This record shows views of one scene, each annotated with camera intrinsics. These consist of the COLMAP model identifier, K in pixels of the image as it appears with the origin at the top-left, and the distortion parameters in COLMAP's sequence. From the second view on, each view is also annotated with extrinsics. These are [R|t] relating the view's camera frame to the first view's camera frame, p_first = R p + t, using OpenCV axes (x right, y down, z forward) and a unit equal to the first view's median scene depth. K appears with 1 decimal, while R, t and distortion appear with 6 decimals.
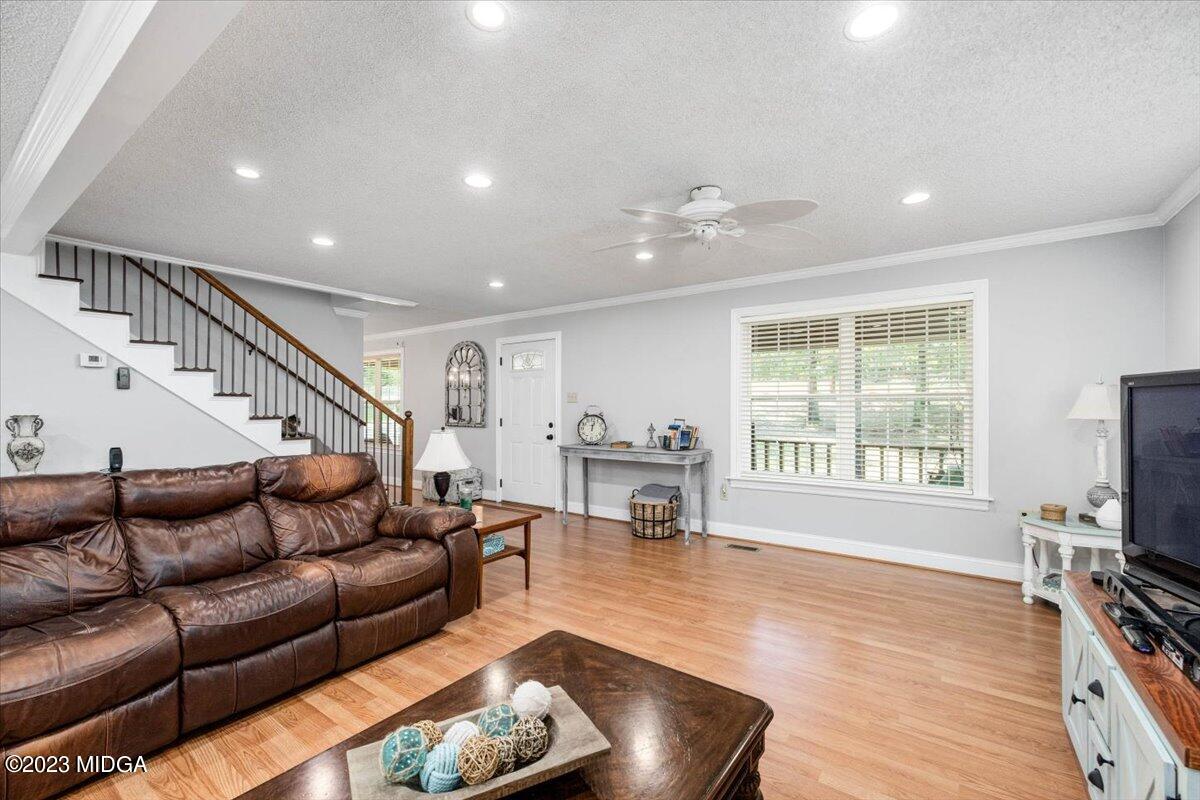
lens RADIAL K [[512.1, 0, 598.0], [0, 512.1, 404.1], [0, 0, 1]] dist [-0.001035, -0.000397]
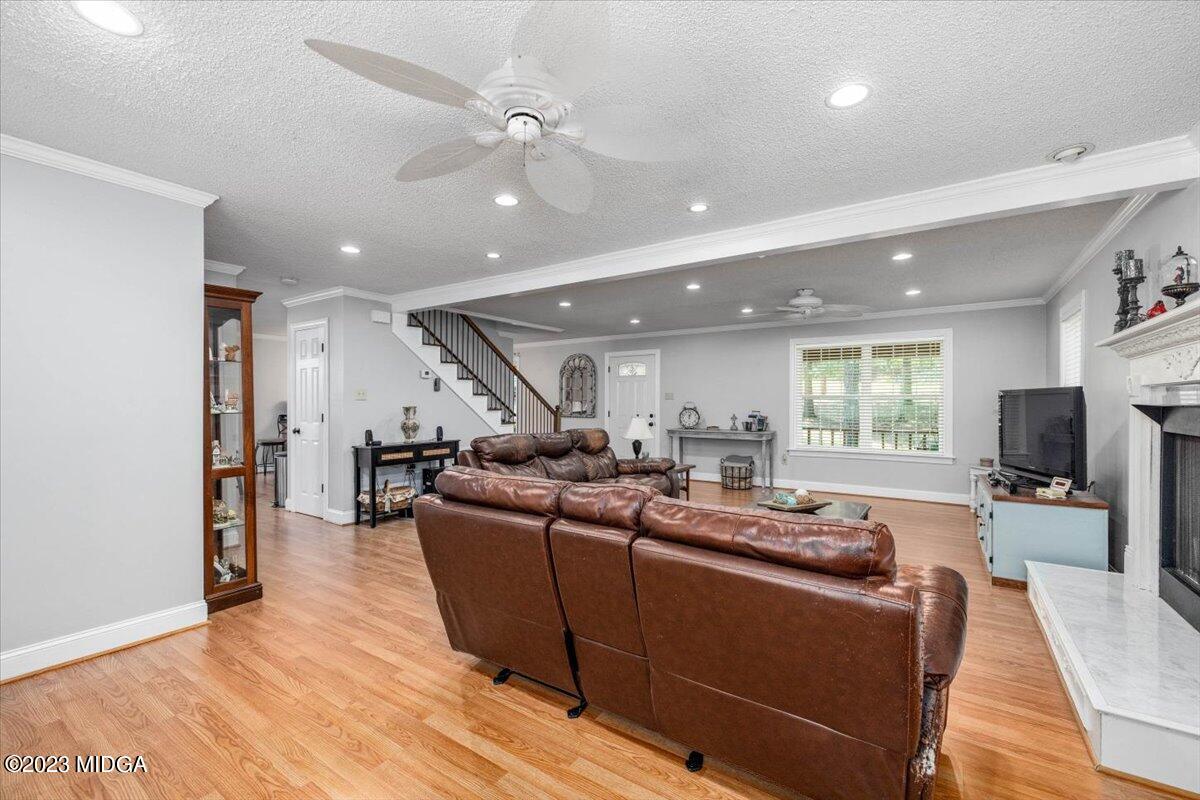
lens RADIAL K [[512.1, 0, 600.1], [0, 512.1, 401.0], [0, 0, 1]] dist [-0.001035, -0.000397]
pose [[0.999610, 0.003075, 0.027750, -0.347123], [-0.003085, 0.999995, 0.000309, 0.000510], [-0.027749, -0.000395, 0.999615, -0.509119]]
